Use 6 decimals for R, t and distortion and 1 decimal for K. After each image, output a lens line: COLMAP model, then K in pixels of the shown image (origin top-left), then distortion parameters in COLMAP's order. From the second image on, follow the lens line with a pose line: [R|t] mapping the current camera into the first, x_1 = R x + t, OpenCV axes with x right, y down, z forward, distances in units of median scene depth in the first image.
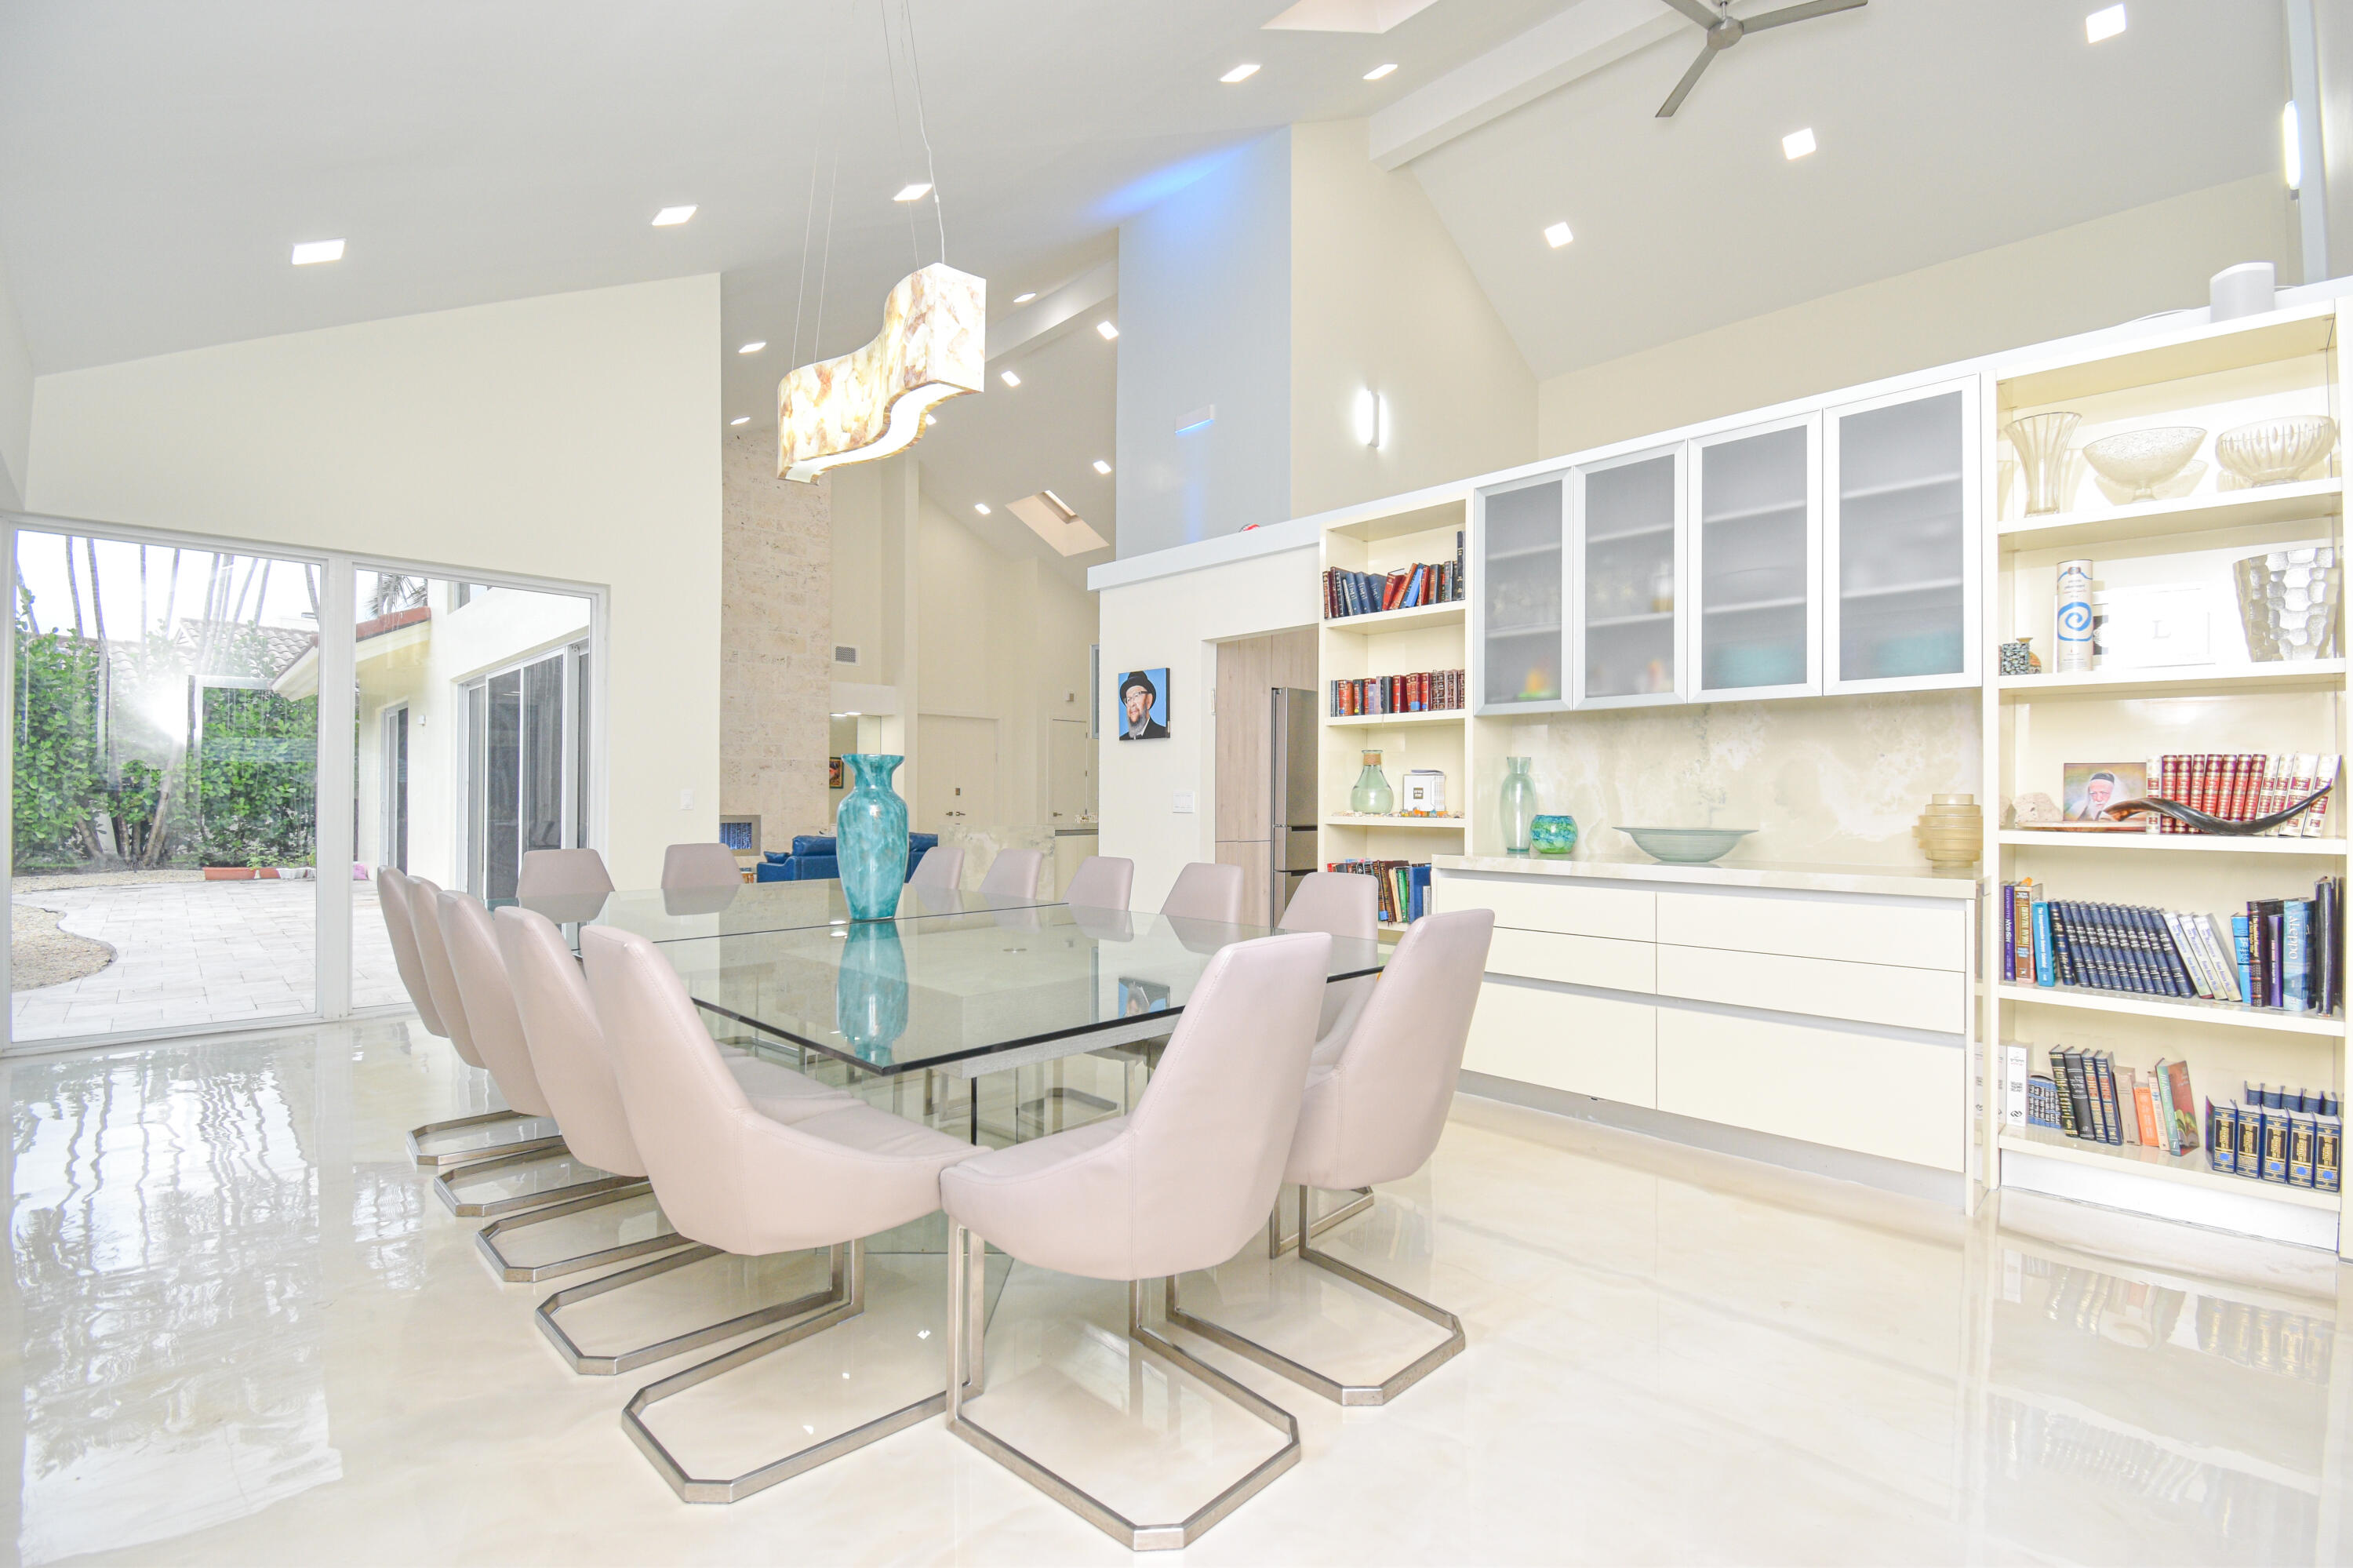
lens RADIAL K [[1042.8, 0, 1192.9], [0, 1042.8, 790.0], [0, 0, 1]] dist [0.002569, -0.004206]
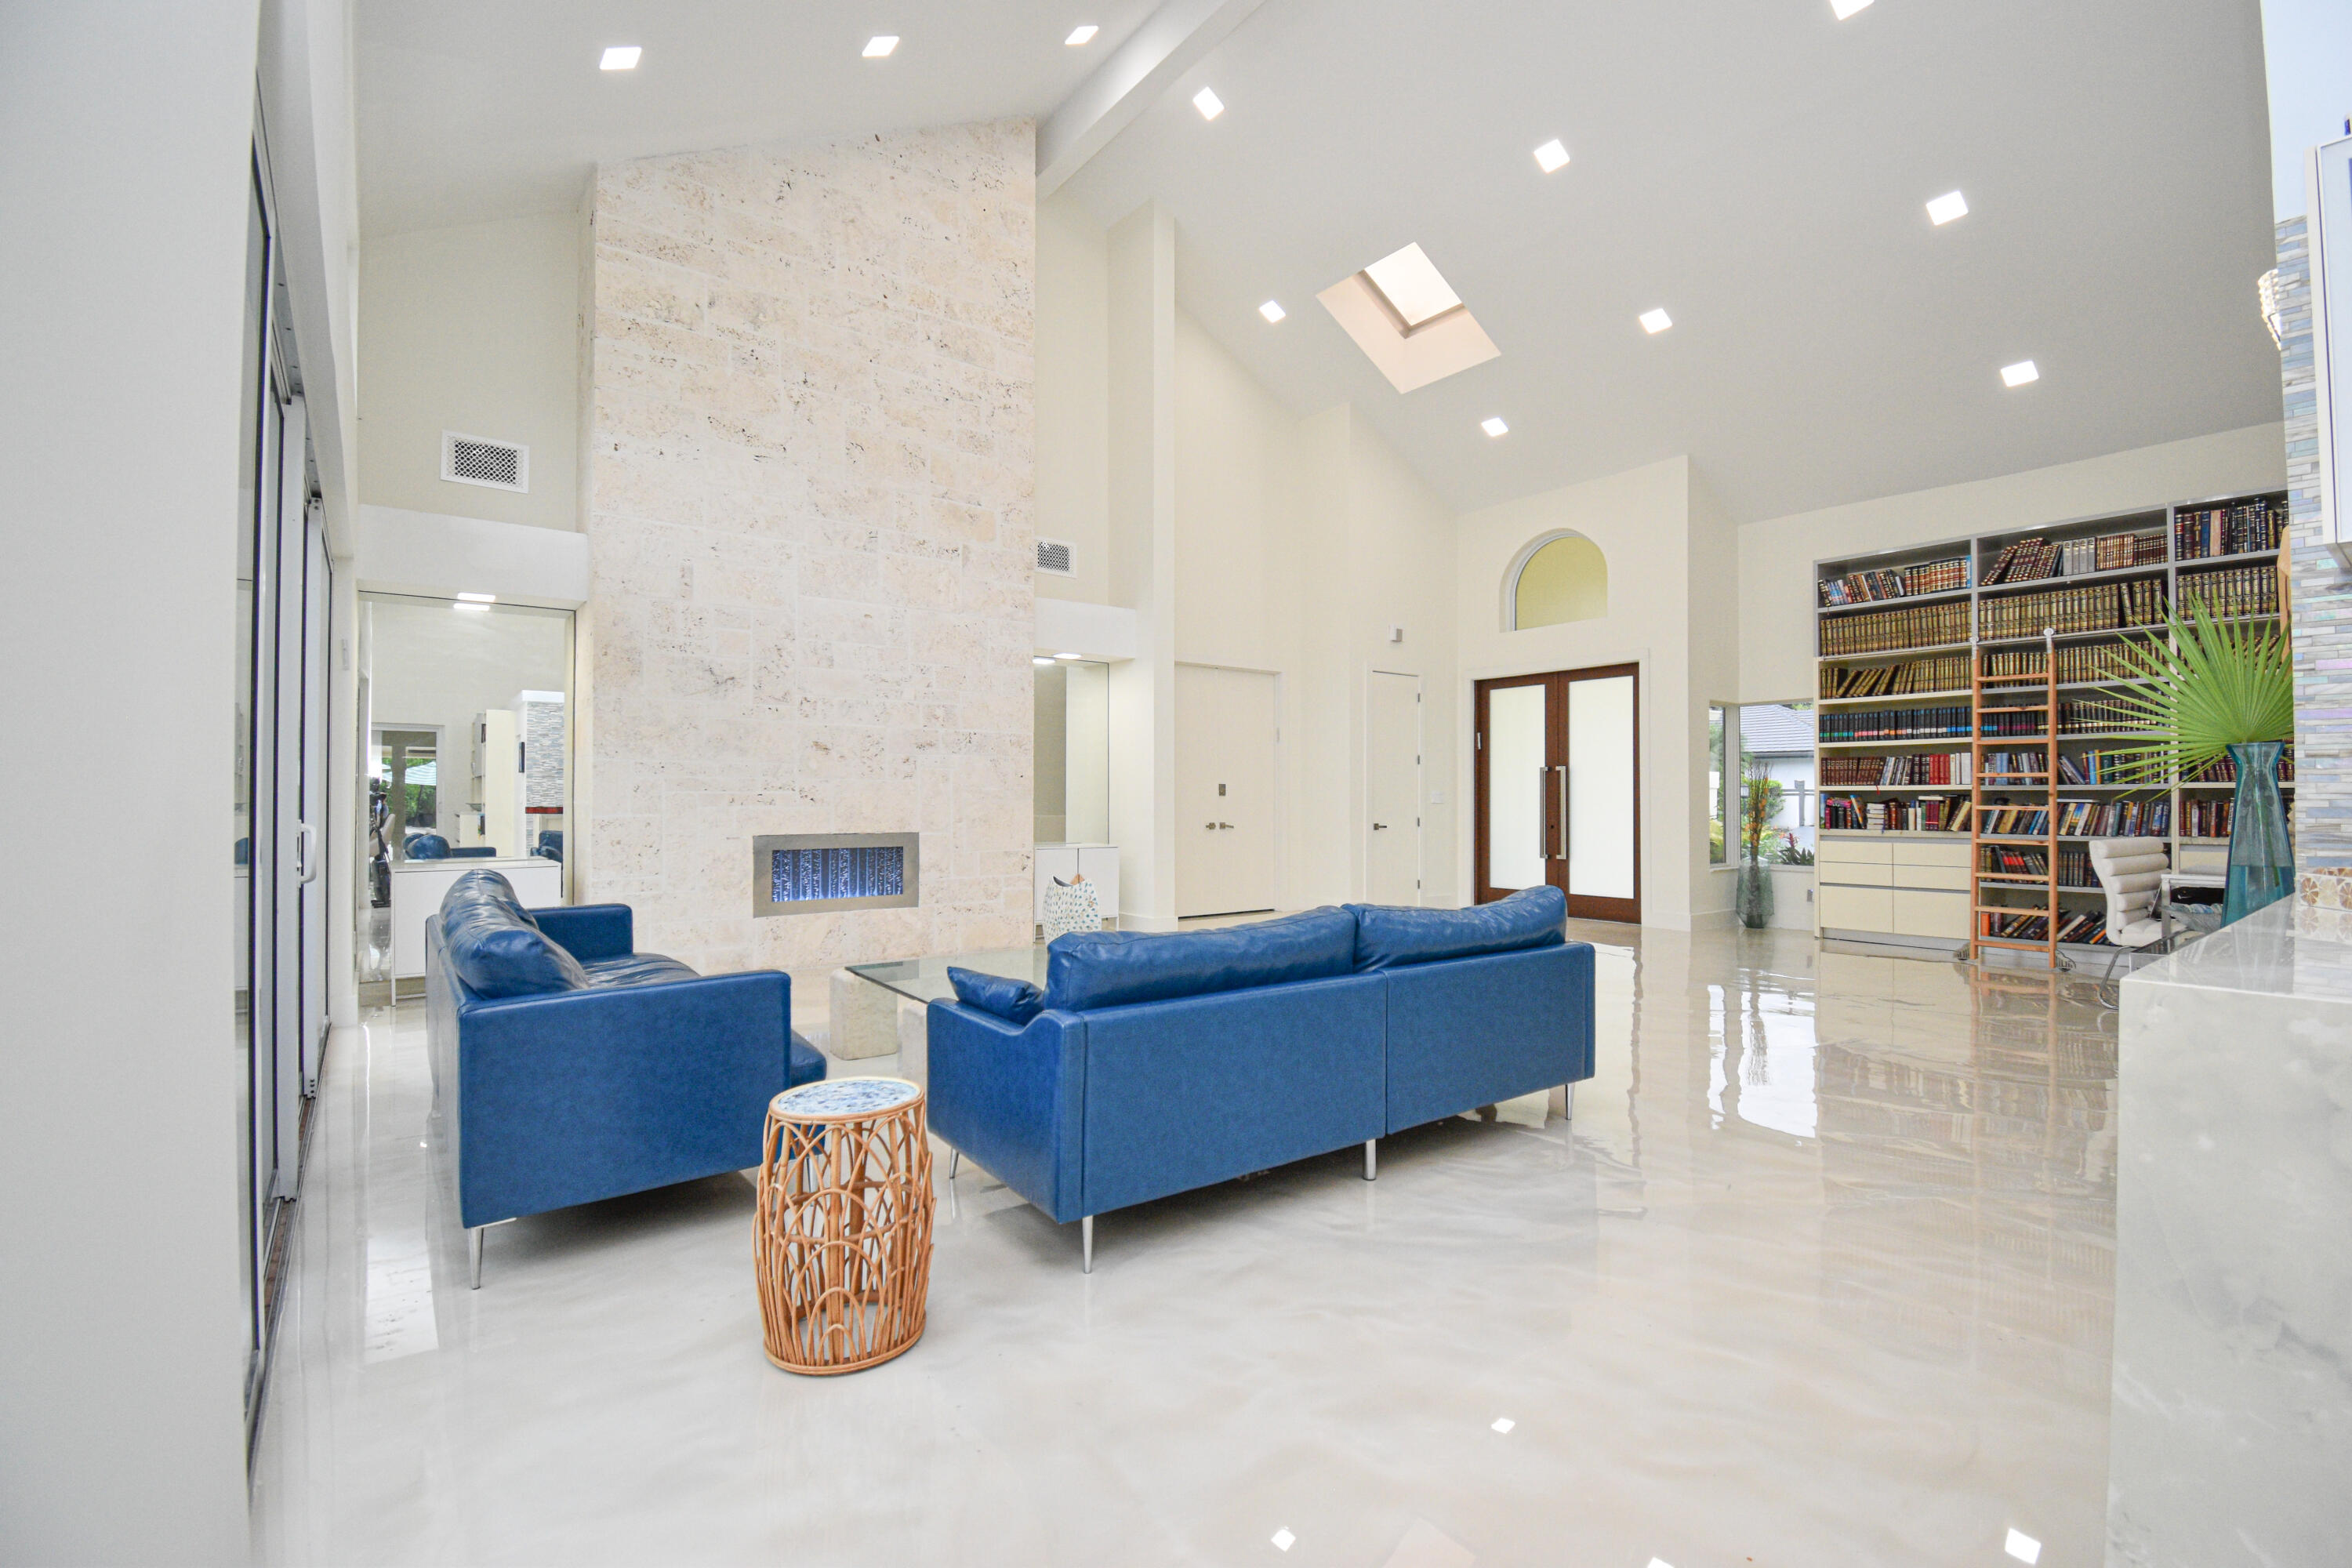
lens RADIAL K [[1042.3, 0, 1175.9], [0, 1042.3, 787.9], [0, 0, 1]] dist [0.002569, -0.004206]
pose [[0.990368, -0.005323, -0.138355, -0.199078], [0.004725, 0.999978, -0.004655, 0.003764], [0.138377, 0.003956, 0.990372, 0.462947]]
